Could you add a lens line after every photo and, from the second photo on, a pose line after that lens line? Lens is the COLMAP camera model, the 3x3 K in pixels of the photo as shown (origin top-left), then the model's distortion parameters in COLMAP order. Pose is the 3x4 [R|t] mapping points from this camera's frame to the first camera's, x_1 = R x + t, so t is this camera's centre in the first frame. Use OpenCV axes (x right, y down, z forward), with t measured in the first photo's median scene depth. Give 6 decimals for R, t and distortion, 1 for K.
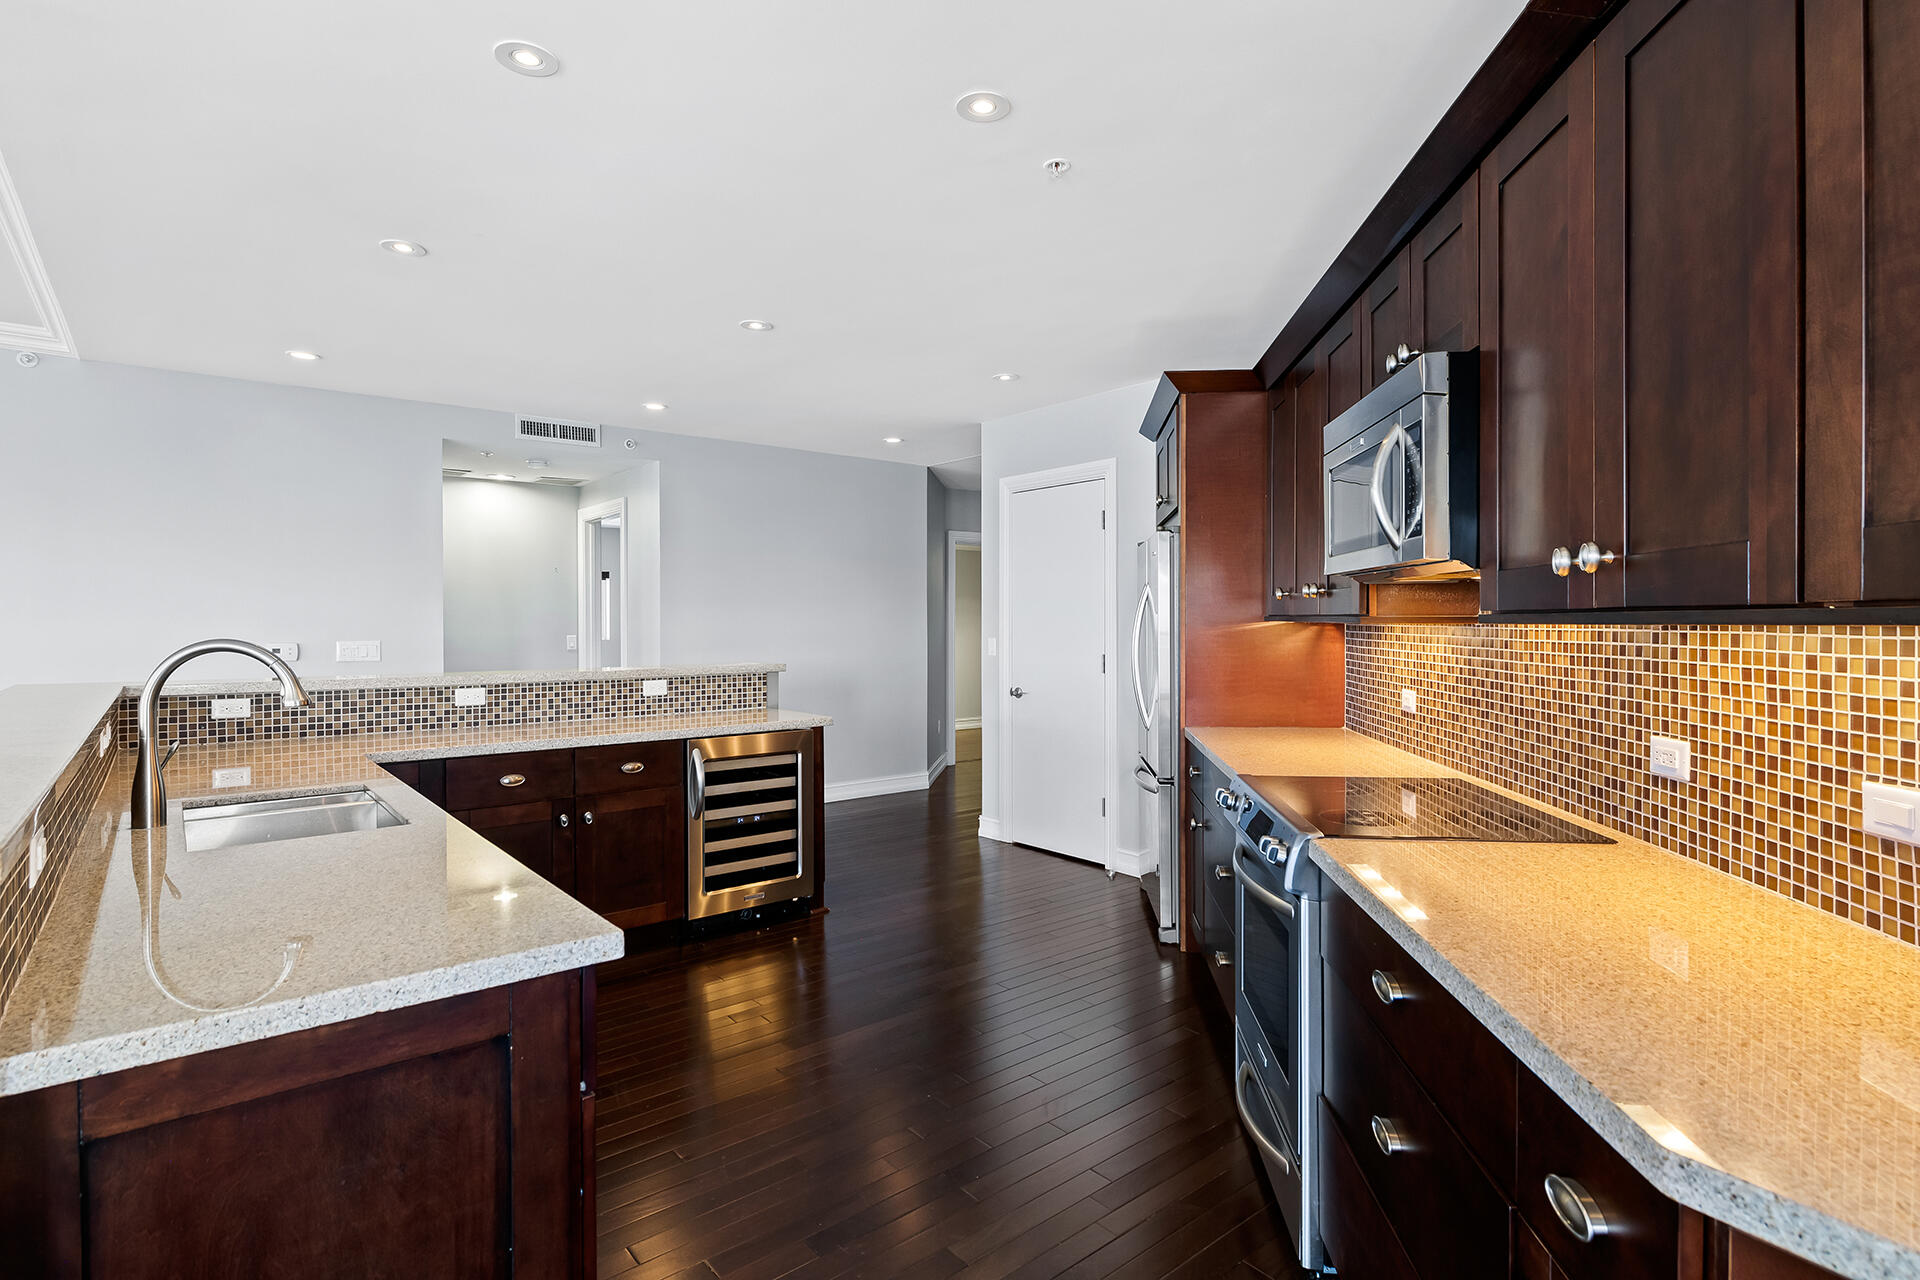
lens RADIAL K [[954.7, 0, 957.6], [0, 954.7, 623.6], [0, 0, 1]] dist [0.000453, -0.000019]
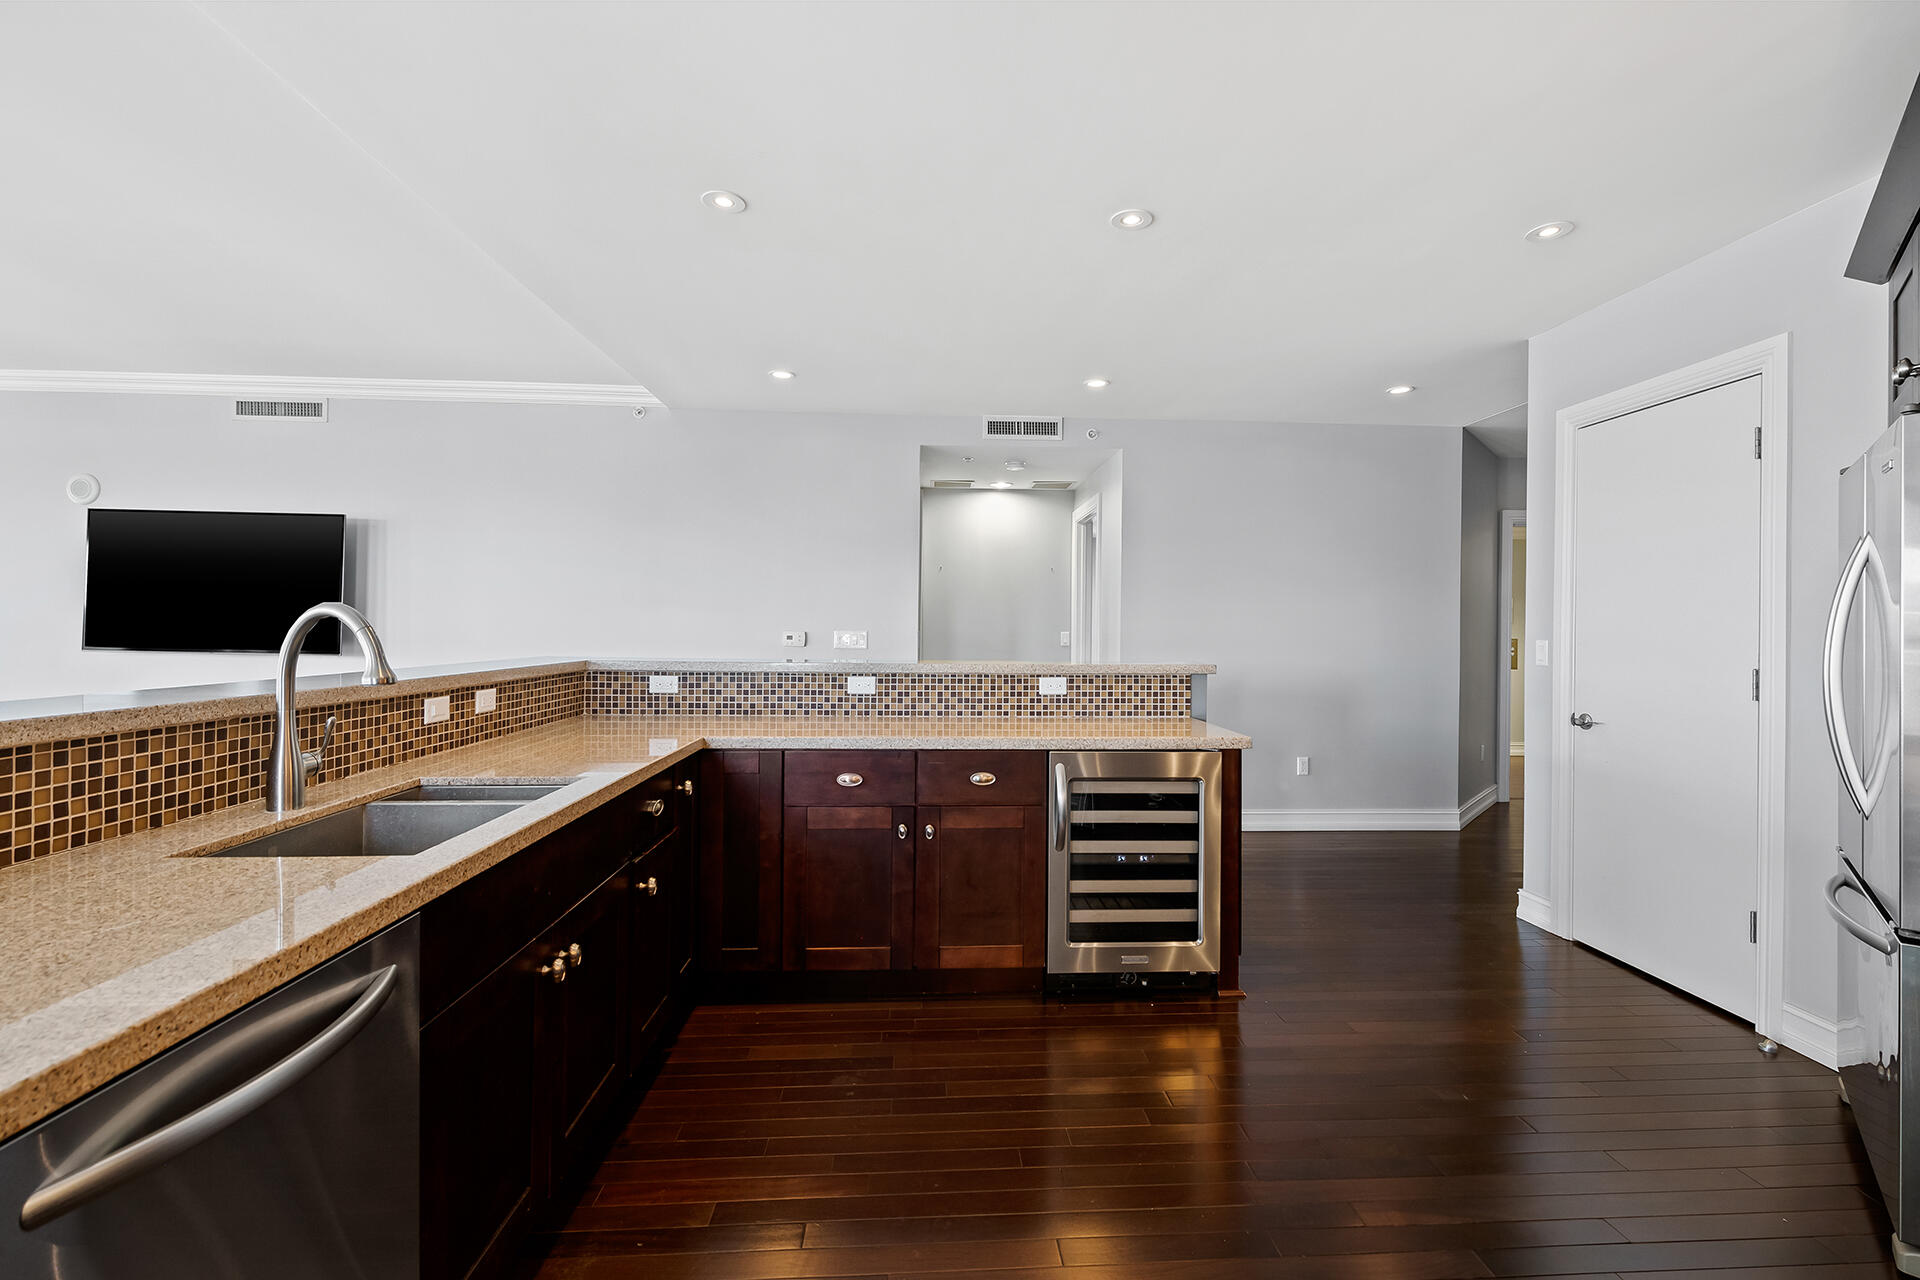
lens RADIAL K [[820.7, 0, 967.1], [0, 820.7, 626.0], [0, 0, 1]] dist [0.005946, -0.004547]
pose [[0.810670, 0.009636, -0.585424, 0.067989], [-0.013250, 0.999910, -0.001891, 0.016062], [0.585353, 0.009290, 0.810725, 0.374452]]
